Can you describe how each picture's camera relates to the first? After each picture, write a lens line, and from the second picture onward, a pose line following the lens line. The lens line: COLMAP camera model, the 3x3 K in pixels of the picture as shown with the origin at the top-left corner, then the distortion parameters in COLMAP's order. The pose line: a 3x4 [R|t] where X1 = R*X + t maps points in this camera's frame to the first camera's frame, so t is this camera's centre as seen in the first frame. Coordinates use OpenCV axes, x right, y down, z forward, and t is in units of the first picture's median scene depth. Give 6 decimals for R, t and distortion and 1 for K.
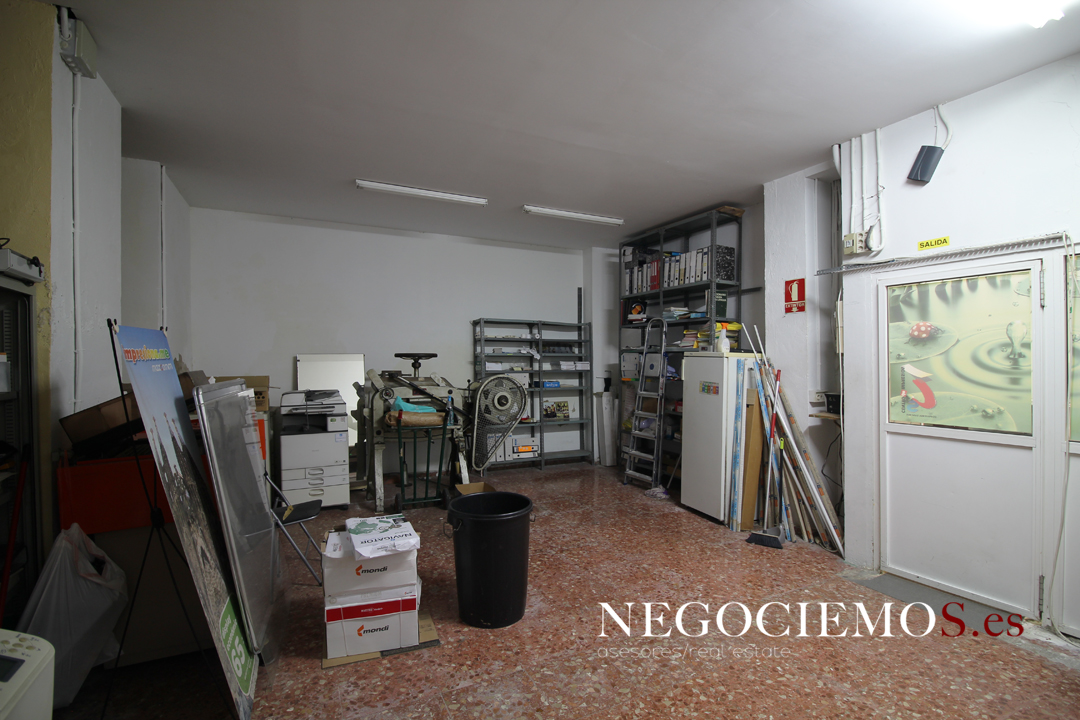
lens RADIAL K [[503.5, 0, 540.0], [0, 503.5, 360.0], [0, 0, 1]] dist [0.000070, -0.011678]
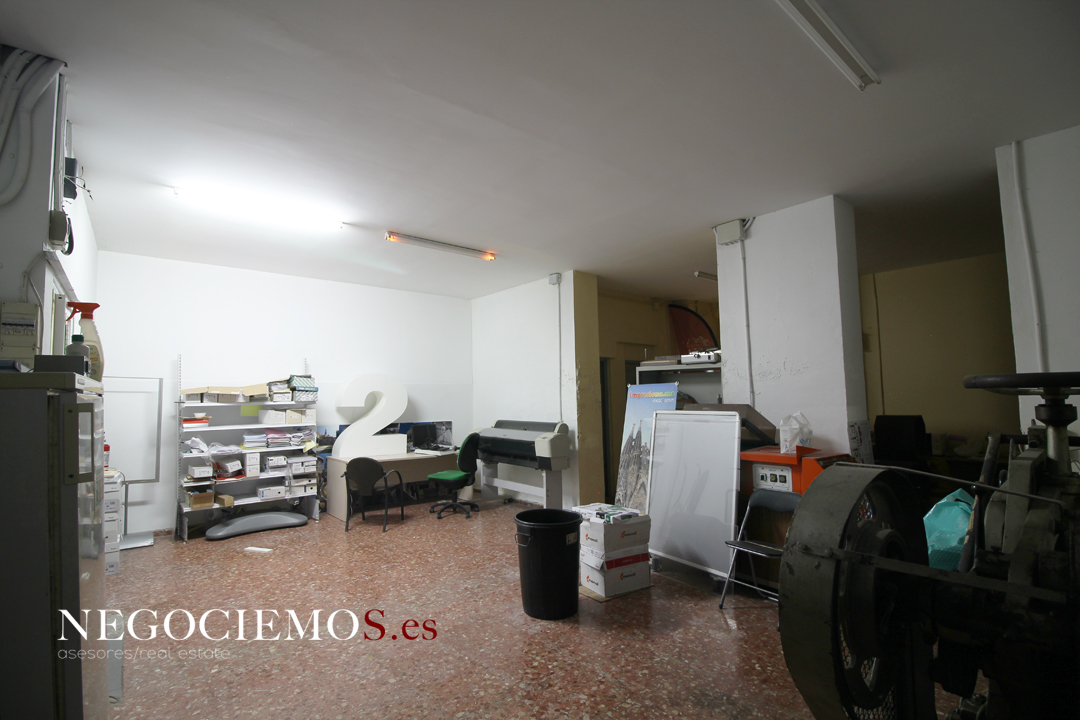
lens RADIAL K [[503.5, 0, 540.0], [0, 503.5, 360.0], [0, 0, 1]] dist [0.000070, -0.011678]
pose [[-0.972388, -0.006169, -0.233290, 0.230138], [0.010872, 0.997368, -0.071689, -0.002089], [0.233118, -0.072246, -0.969761, 2.380039]]
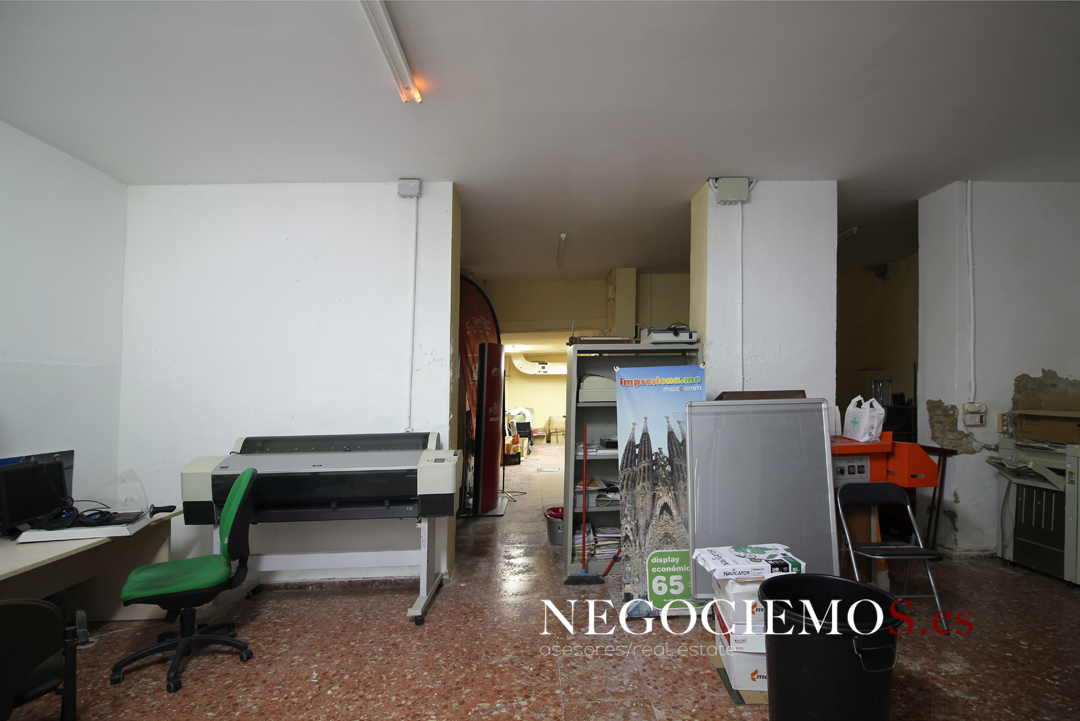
lens RADIAL K [[492.0, 0, 544.4], [0, 492.0, 369.7], [0, 0, 1]] dist [0.000583, -0.009966]
pose [[-0.394058, -0.020315, -0.918861, 0.697489], [0.022649, 0.999237, -0.031805, 0.000681], [0.918807, -0.033345, -0.393297, 1.001769]]
